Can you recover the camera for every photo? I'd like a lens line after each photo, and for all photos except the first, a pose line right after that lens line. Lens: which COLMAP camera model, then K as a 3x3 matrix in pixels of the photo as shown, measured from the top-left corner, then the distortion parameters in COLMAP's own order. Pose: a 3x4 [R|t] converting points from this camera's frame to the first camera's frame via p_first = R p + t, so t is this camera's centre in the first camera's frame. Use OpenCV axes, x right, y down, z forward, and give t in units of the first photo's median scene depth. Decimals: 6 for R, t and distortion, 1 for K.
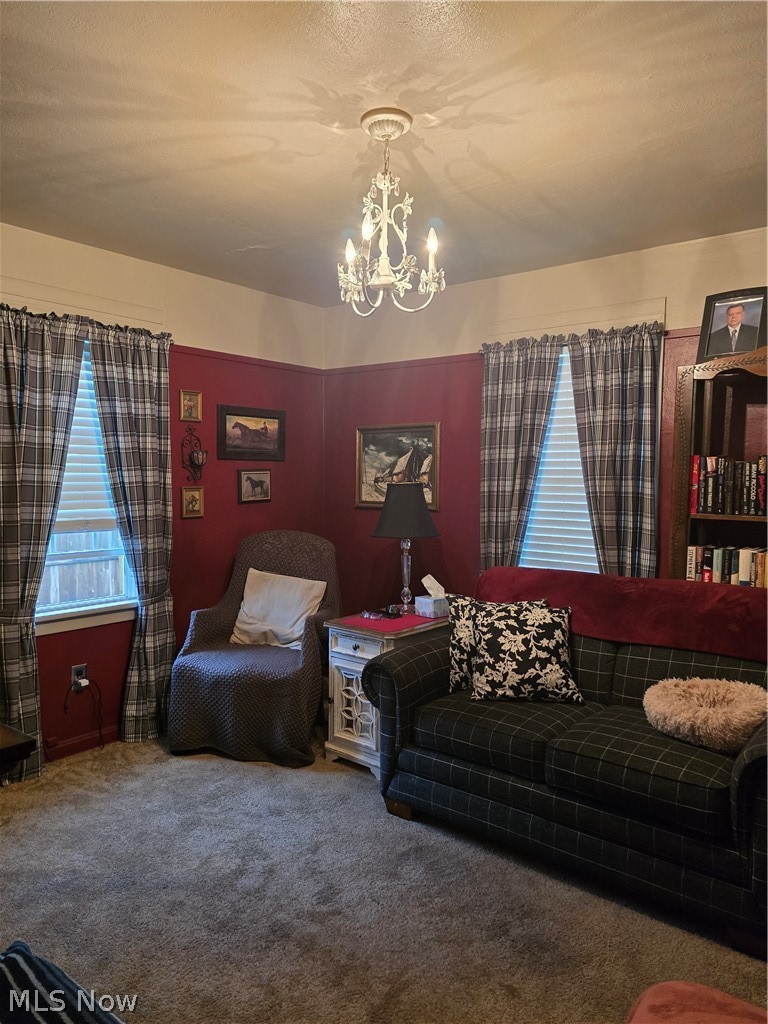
lens RADIAL K [[736.5, 0, 380.8], [0, 736.5, 514.2], [0, 0, 1]] dist [0.062888, -0.054468]
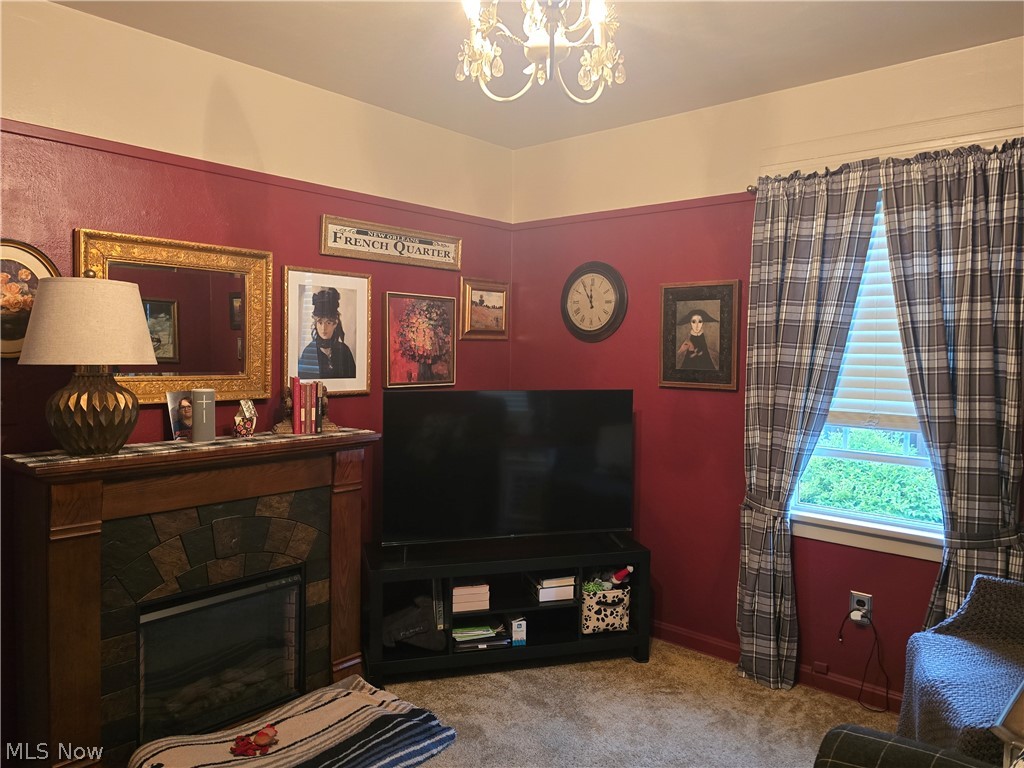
lens RADIAL K [[736.5, 0, 519.3], [0, 736.5, 376.5], [0, 0, 1]] dist [0.062888, -0.054468]
pose [[-0.049422, 0.033360, -0.998221, 0.403694], [-0.068317, 0.996988, 0.036701, -0.034501], [0.996439, 0.070010, -0.046994, 0.641811]]
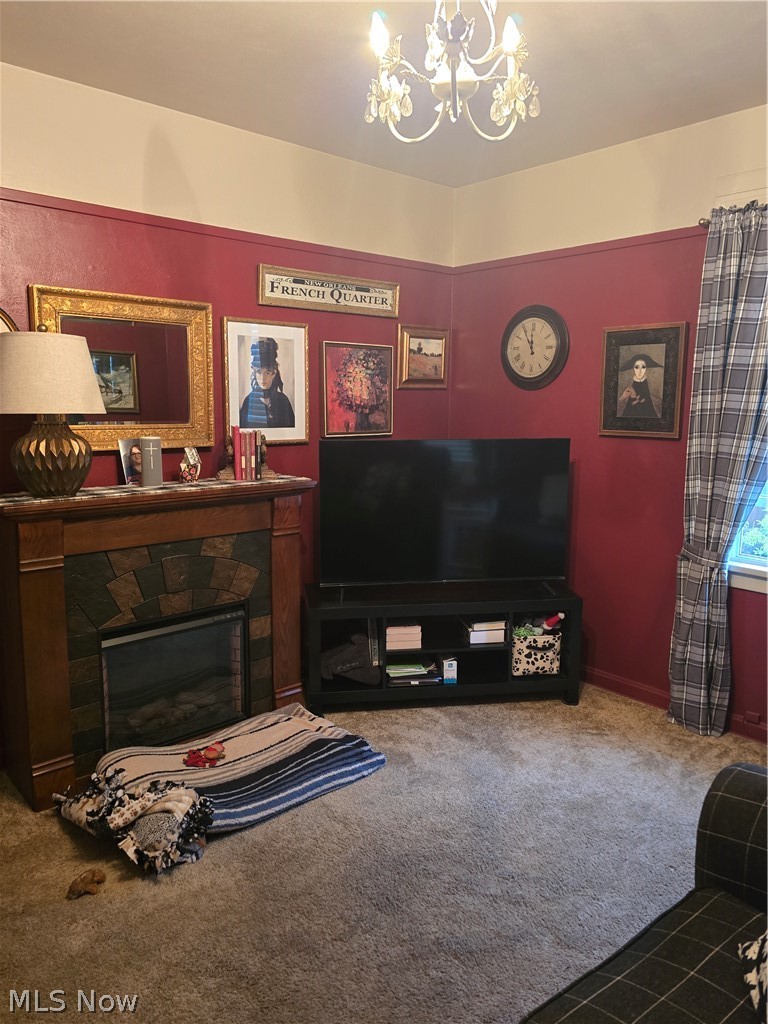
lens RADIAL K [[736.5, 0, 382.9], [0, 736.5, 503.7], [0, 0, 1]] dist [0.062888, -0.054468]
pose [[-0.169200, 0.135754, -0.976187, 0.415174], [-0.061990, 0.987041, 0.148008, -0.035161], [0.983630, 0.085556, -0.158593, 0.666800]]
